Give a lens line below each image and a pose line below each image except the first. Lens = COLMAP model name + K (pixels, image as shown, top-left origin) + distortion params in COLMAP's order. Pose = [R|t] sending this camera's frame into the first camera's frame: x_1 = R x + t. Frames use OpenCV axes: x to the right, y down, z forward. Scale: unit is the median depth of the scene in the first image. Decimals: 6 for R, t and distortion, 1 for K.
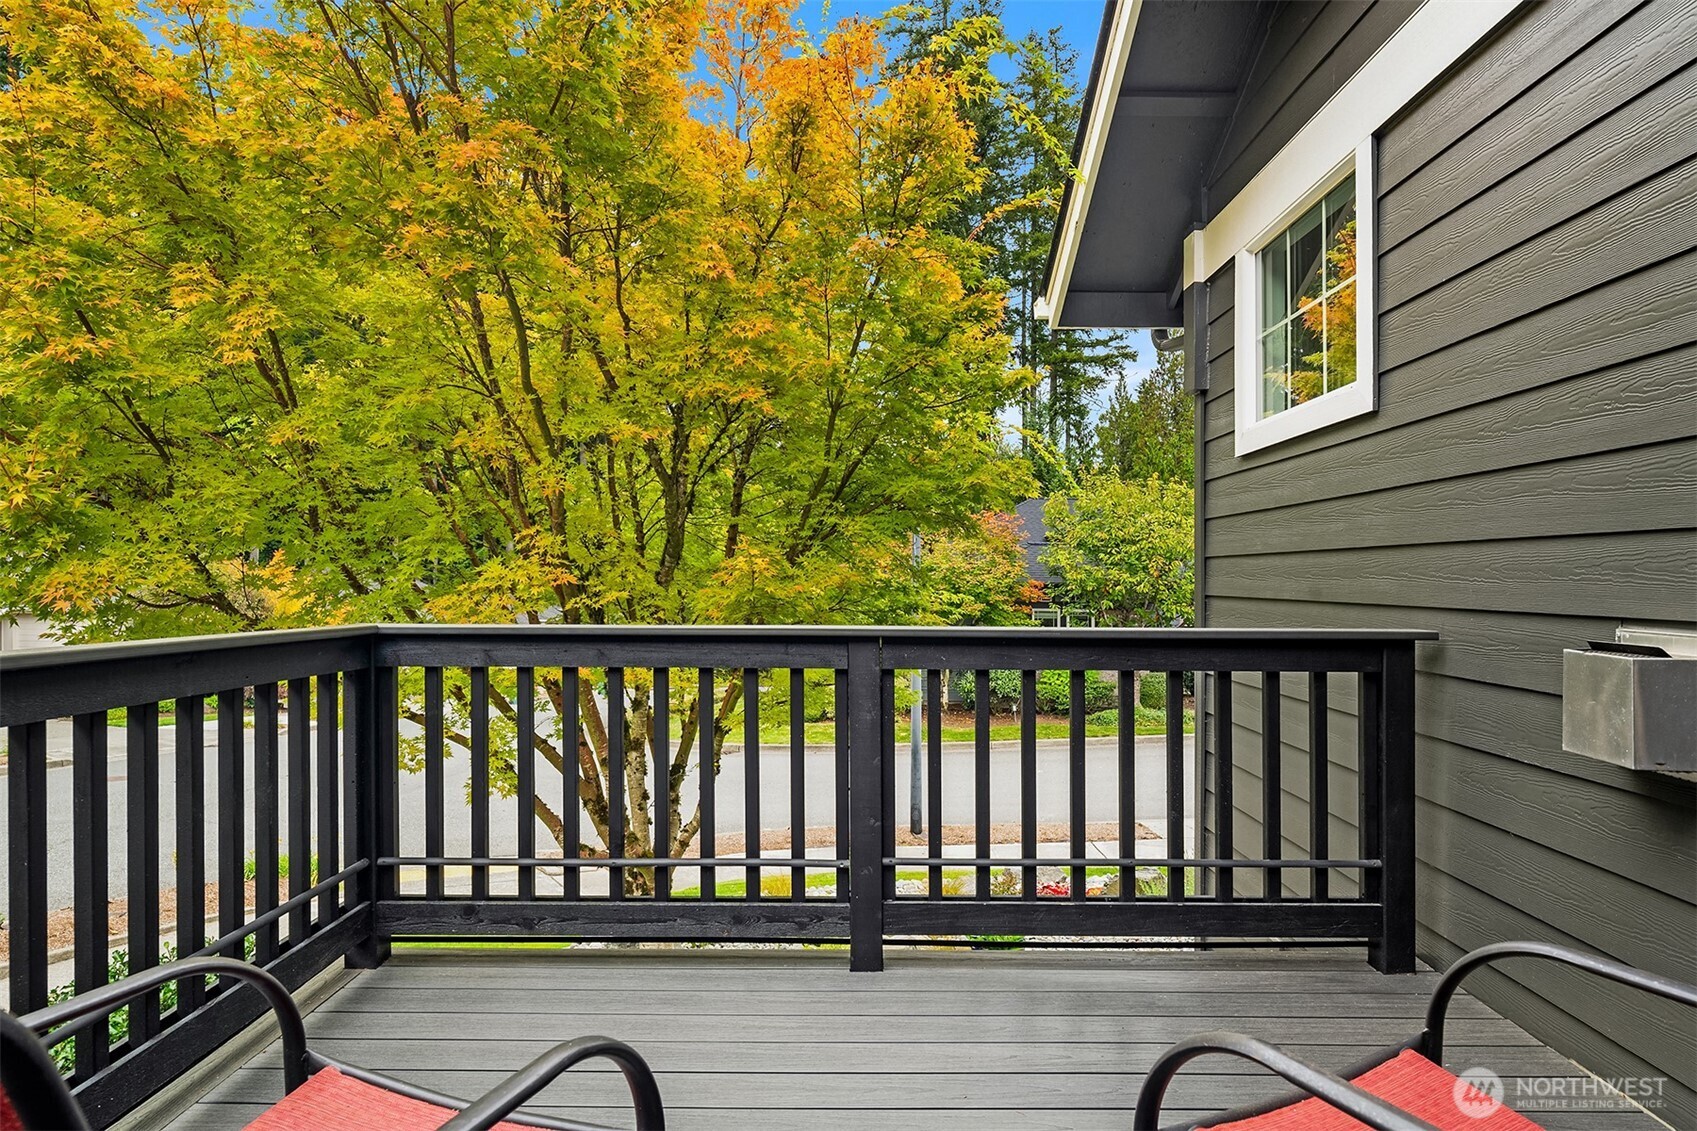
lens RADIAL K [[910.1, 0, 848.3], [0, 910.1, 556.7], [0, 0, 1]] dist [-0.017705, -0.000671]
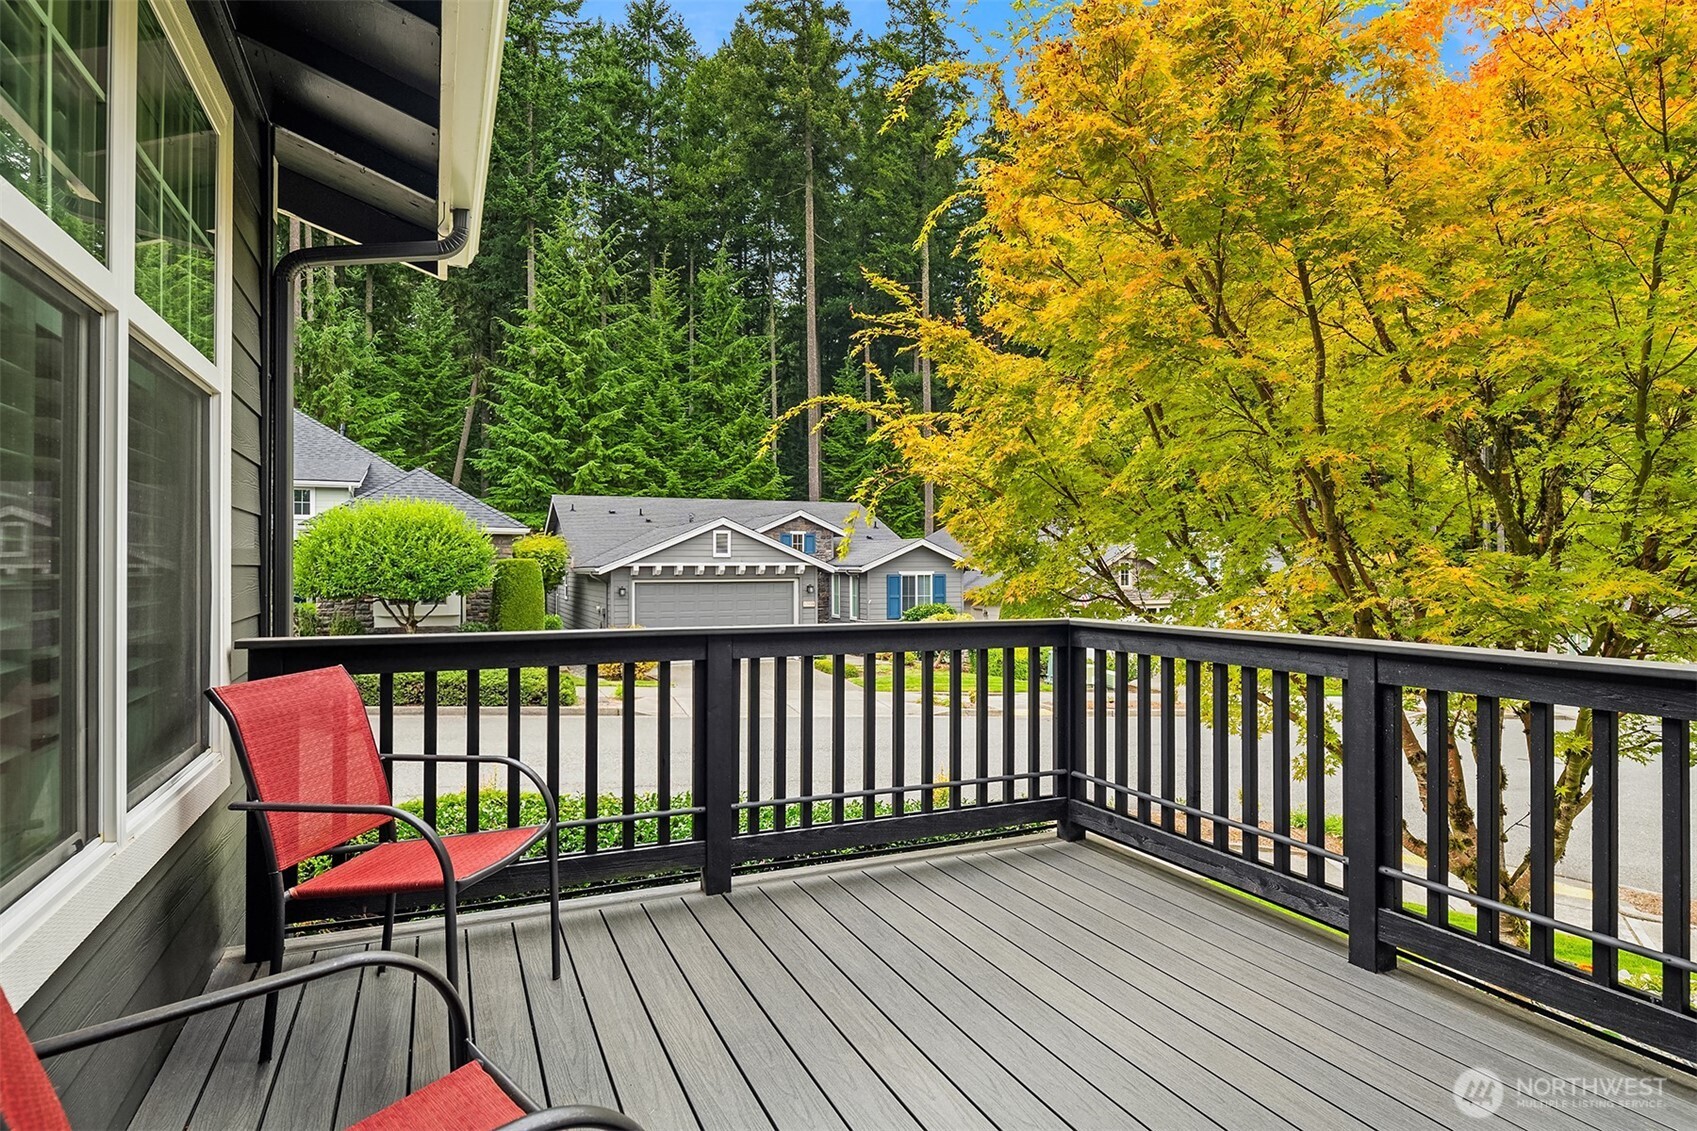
lens RADIAL K [[910.1, 0, 848.0], [0, 910.1, 569.2], [0, 0, 1]] dist [-0.017705, -0.000671]
pose [[0.401111, -0.006781, -0.916005, 0.728691], [-0.006616, 0.999925, -0.010299, 0.007457], [0.916006, 0.010191, 0.401036, 0.020145]]
